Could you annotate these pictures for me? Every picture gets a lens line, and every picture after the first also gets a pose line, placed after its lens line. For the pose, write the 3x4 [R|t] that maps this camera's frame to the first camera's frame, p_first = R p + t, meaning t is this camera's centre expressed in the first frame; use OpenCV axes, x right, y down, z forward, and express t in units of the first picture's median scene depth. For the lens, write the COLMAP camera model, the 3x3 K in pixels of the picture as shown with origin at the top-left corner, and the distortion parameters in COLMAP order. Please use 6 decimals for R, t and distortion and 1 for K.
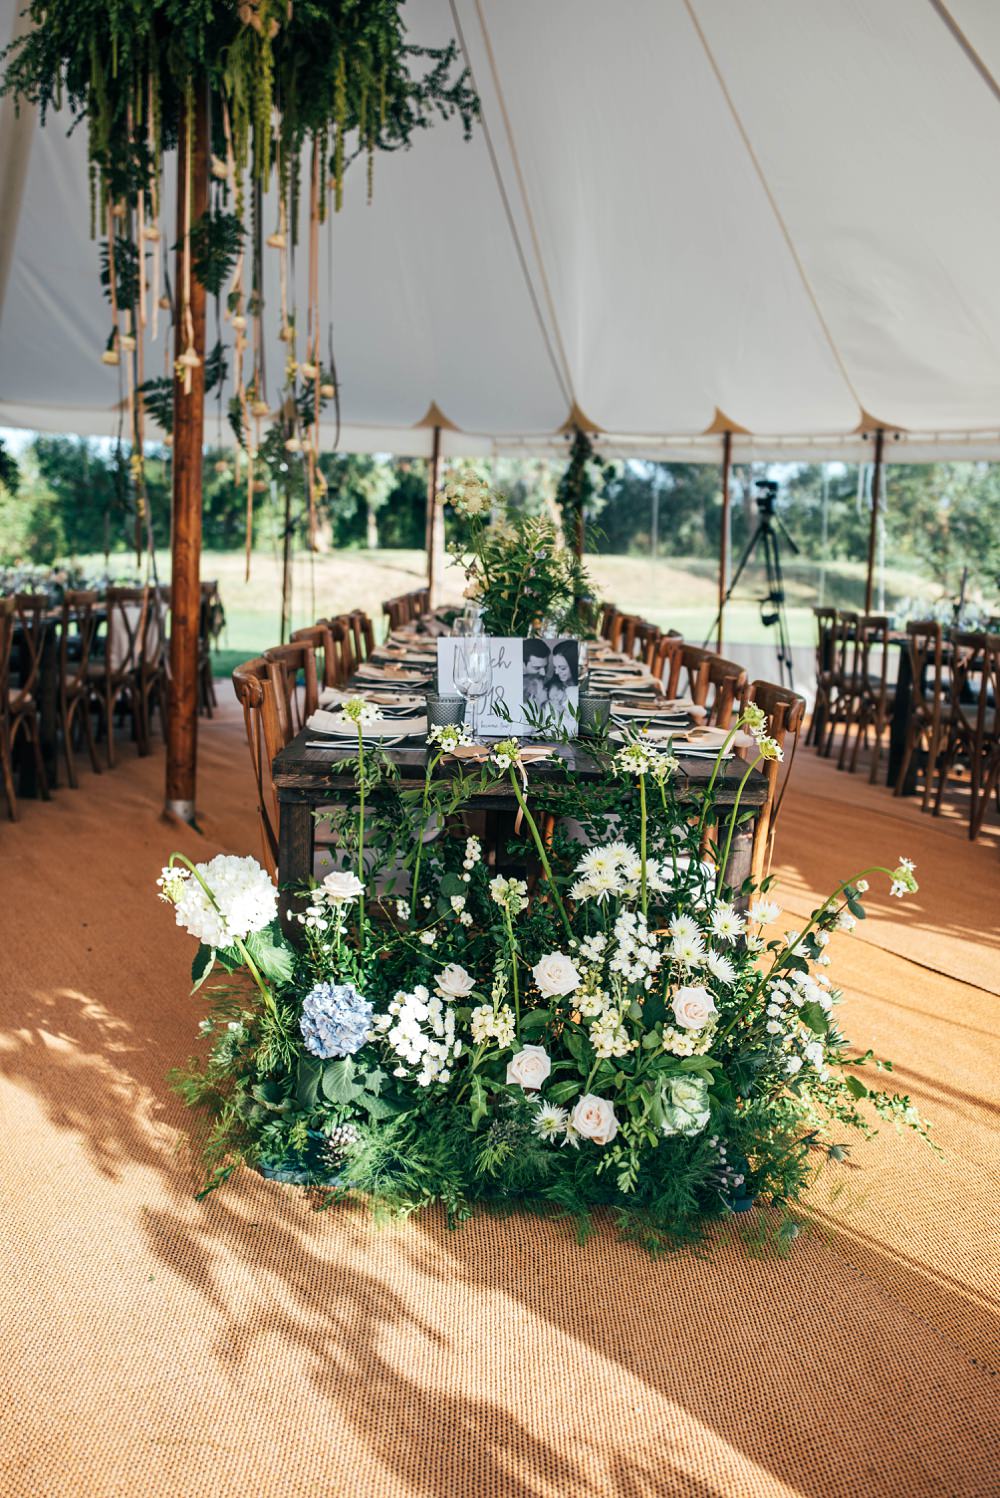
lens RADIAL K [[1522.0, 0, 509.3], [0, 1522.0, 762.4], [0, 0, 1]] dist [0.138310, 0.000000]
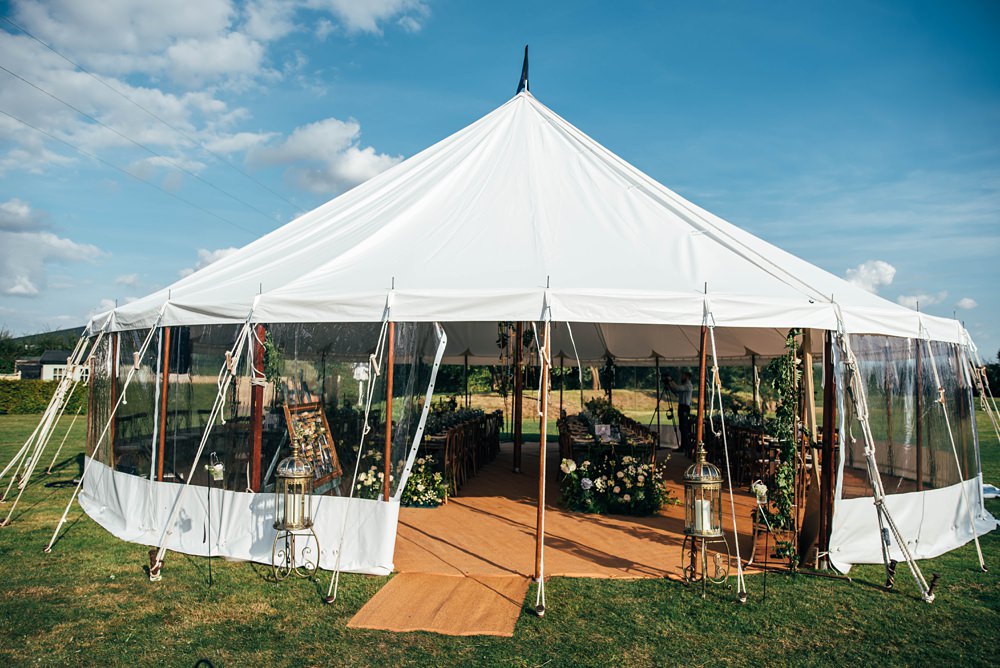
lens RADIAL K [[701.9, 0, 495.5], [0, 701.9, 338.9], [0, 0, 1]] dist [0.002152, 0.005706]
pose [[0.993760, -0.039632, -0.104265, -0.163648], [0.017779, 0.979080, -0.202697, 0.164907], [0.110117, 0.199578, 0.973675, -2.120059]]
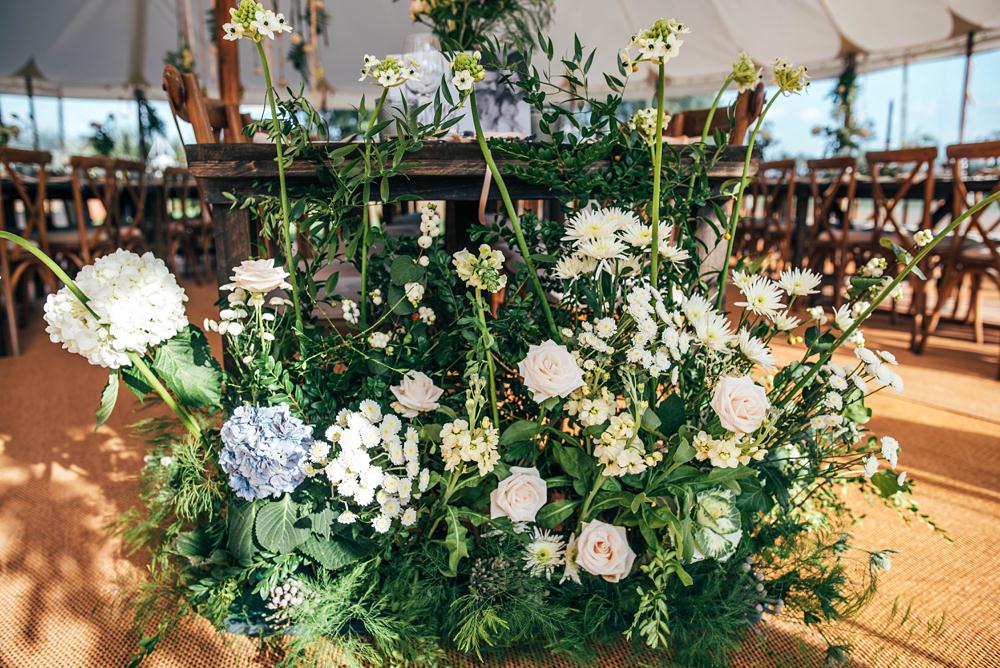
lens RADIAL K [[701.9, 0, 495.4], [0, 701.9, 331.8], [0, 0, 1]] dist [0.002152, 0.005706]
pose [[0.997037, -0.059942, 0.048201, -0.010919], [0.057878, 0.997391, 0.043145, 0.099602], [-0.050661, -0.040228, 0.997905, 0.641683]]
